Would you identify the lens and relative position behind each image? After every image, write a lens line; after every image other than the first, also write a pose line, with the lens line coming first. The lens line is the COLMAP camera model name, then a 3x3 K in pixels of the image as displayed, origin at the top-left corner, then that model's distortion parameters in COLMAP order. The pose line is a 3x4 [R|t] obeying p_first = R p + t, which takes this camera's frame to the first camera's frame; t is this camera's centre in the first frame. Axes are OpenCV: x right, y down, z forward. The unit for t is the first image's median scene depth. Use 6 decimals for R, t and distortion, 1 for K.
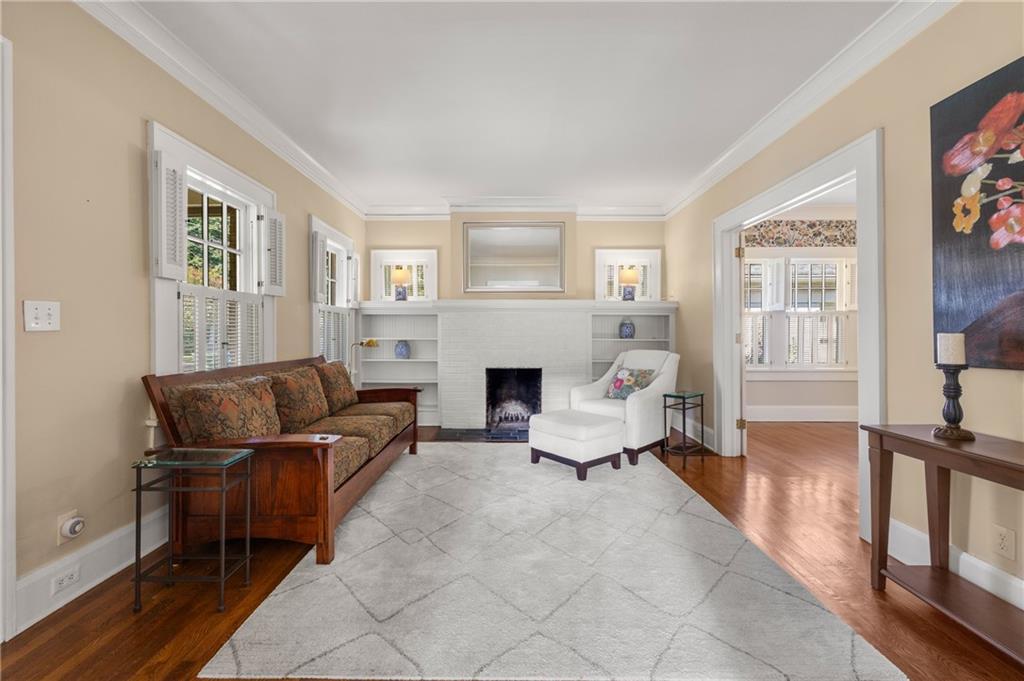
lens RADIAL K [[420.0, 0, 510.8], [0, 420.0, 336.0], [0, 0, 1]] dist [0.003324, 0.000534]
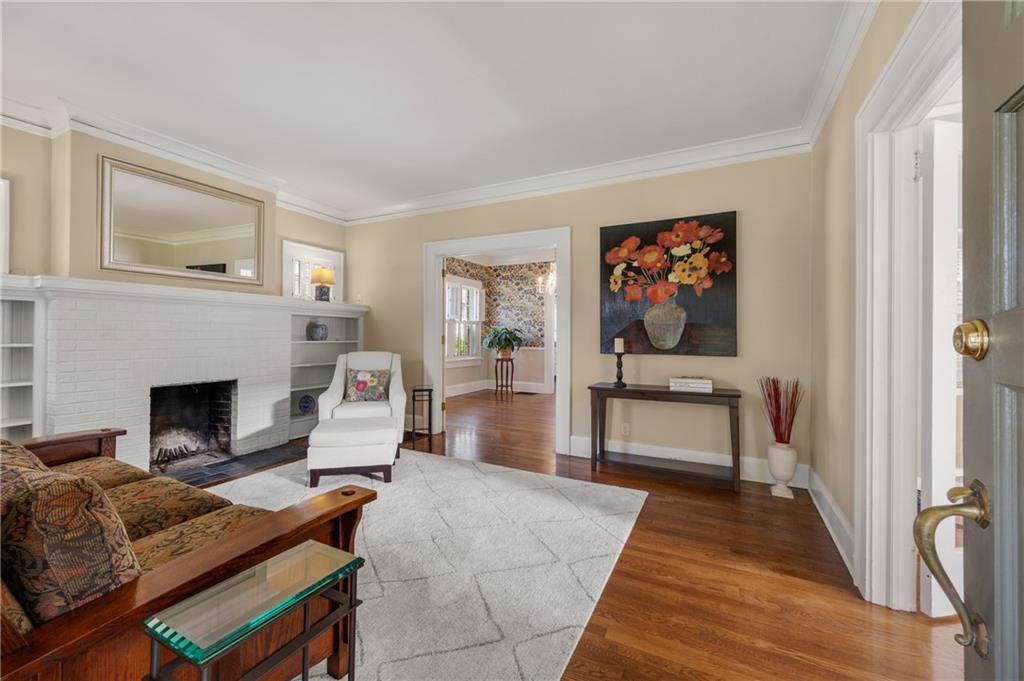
lens RADIAL K [[420.0, 0, 510.3], [0, 420.0, 334.1], [0, 0, 1]] dist [0.003324, 0.000534]
pose [[0.448599, 0.002296, 0.893730, -0.536060], [-0.001956, 0.999997, -0.001587, -0.011174], [-0.893731, -0.001036, 0.448603, 0.250097]]
